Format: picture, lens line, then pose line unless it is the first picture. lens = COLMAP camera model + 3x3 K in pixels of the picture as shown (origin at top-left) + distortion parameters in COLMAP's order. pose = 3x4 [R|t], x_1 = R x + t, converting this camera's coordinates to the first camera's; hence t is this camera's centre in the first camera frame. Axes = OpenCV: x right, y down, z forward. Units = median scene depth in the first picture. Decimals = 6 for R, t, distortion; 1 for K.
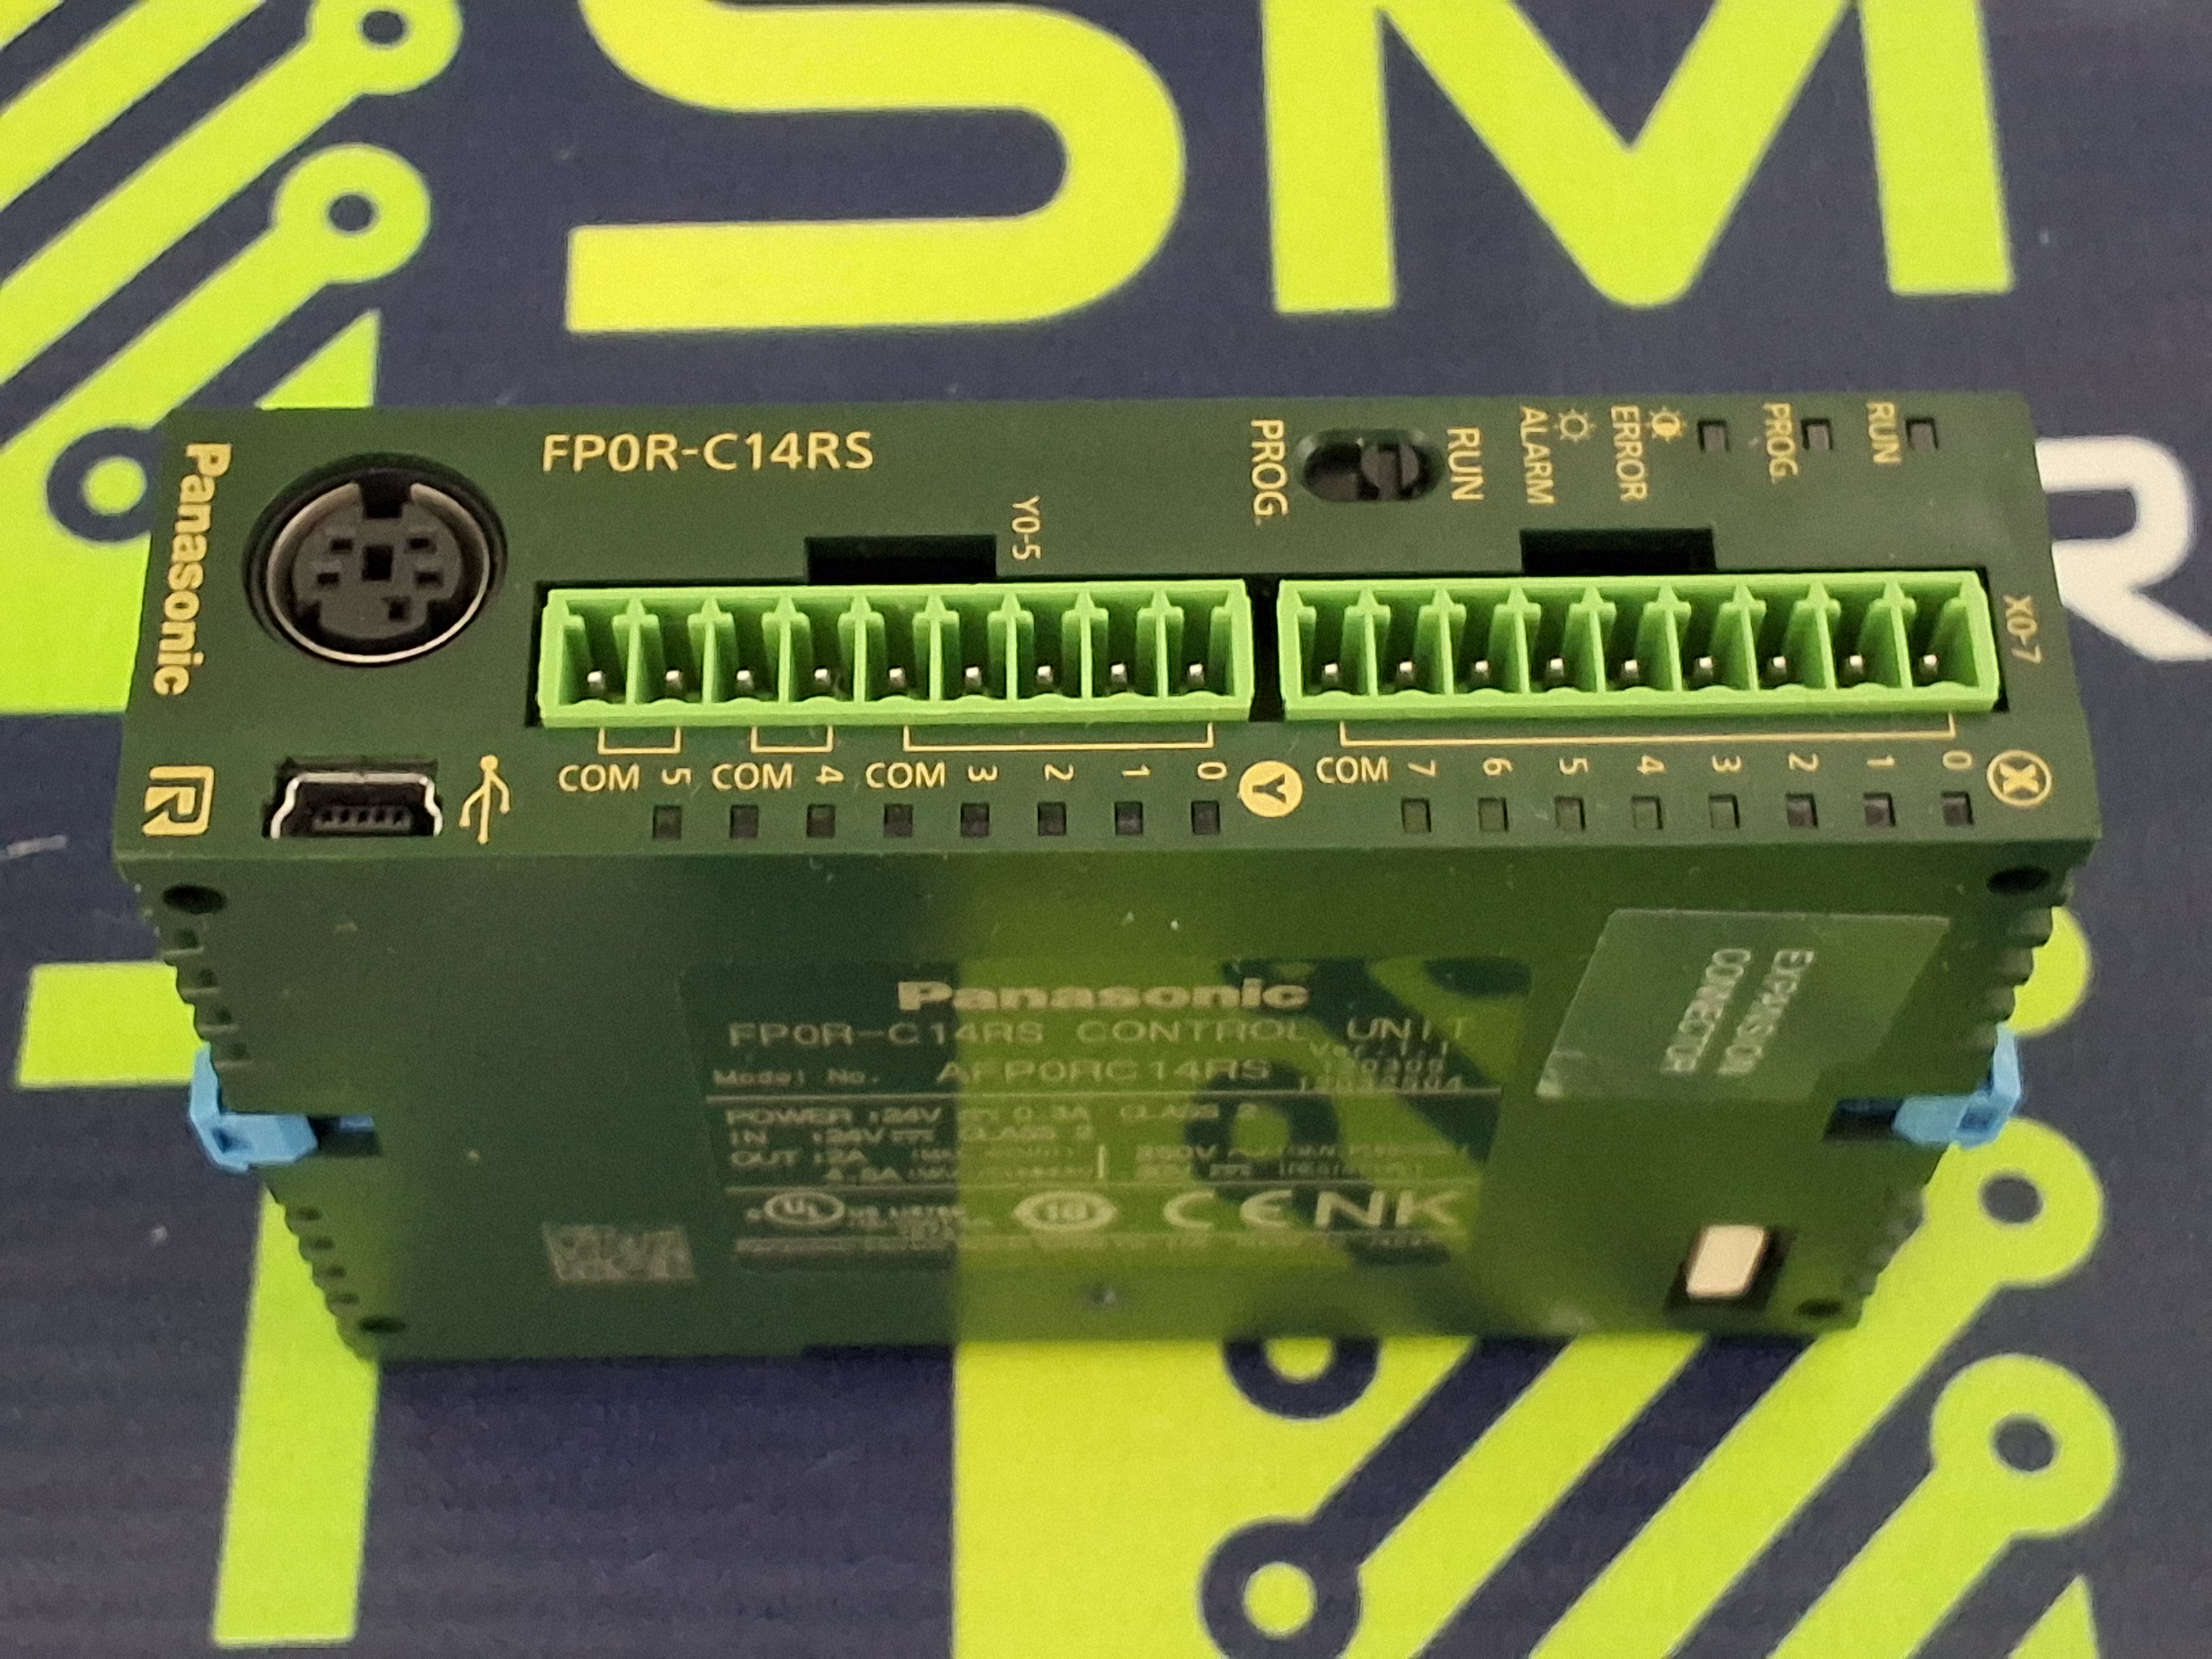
lens RADIAL K [[3634.6, 0, 1106.0], [0, 3634.6, 829.5], [0, 0, 1]] dist [0.105683, 0.064813]
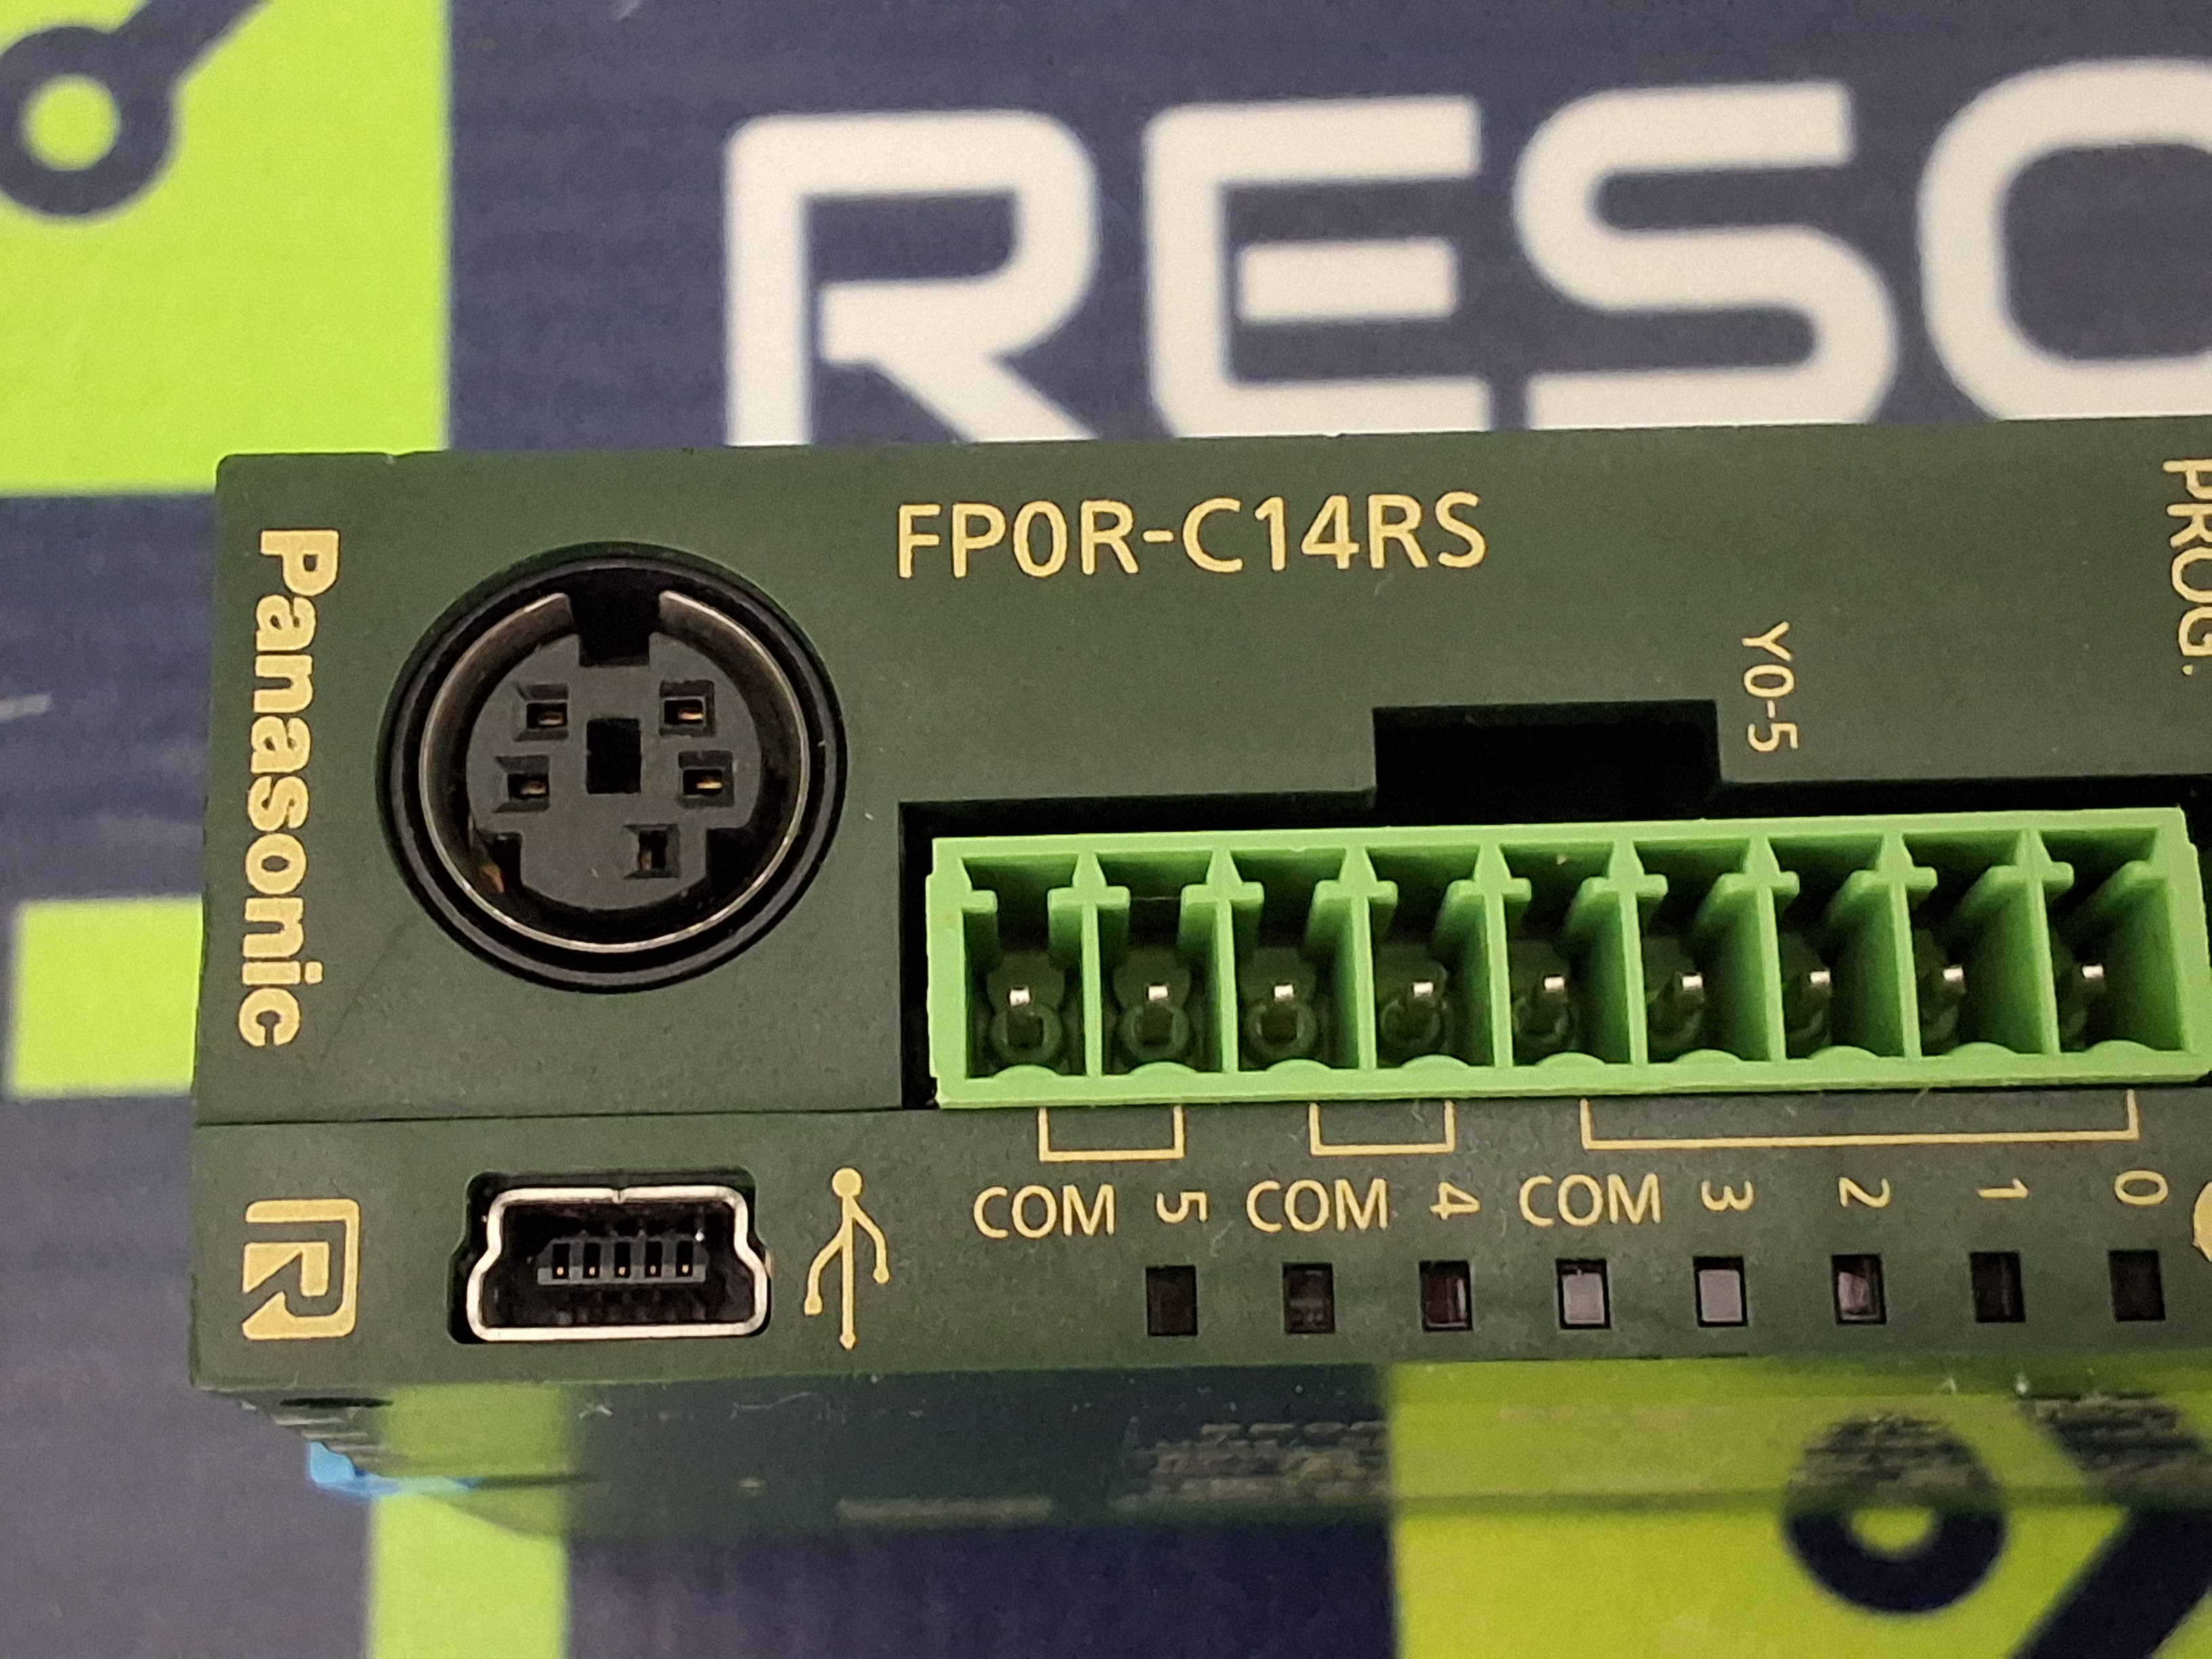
lens RADIAL K [[3696.9, 0, 1106.0], [0, 3696.9, 829.5], [0, 0, 1]] dist [0.083012, 0.182235]
pose [[0.999936, -0.006569, 0.009247, -0.130078], [0.003978, 0.966543, 0.256473, -0.209670], [-0.010623, -0.256419, 0.966507, 0.448988]]
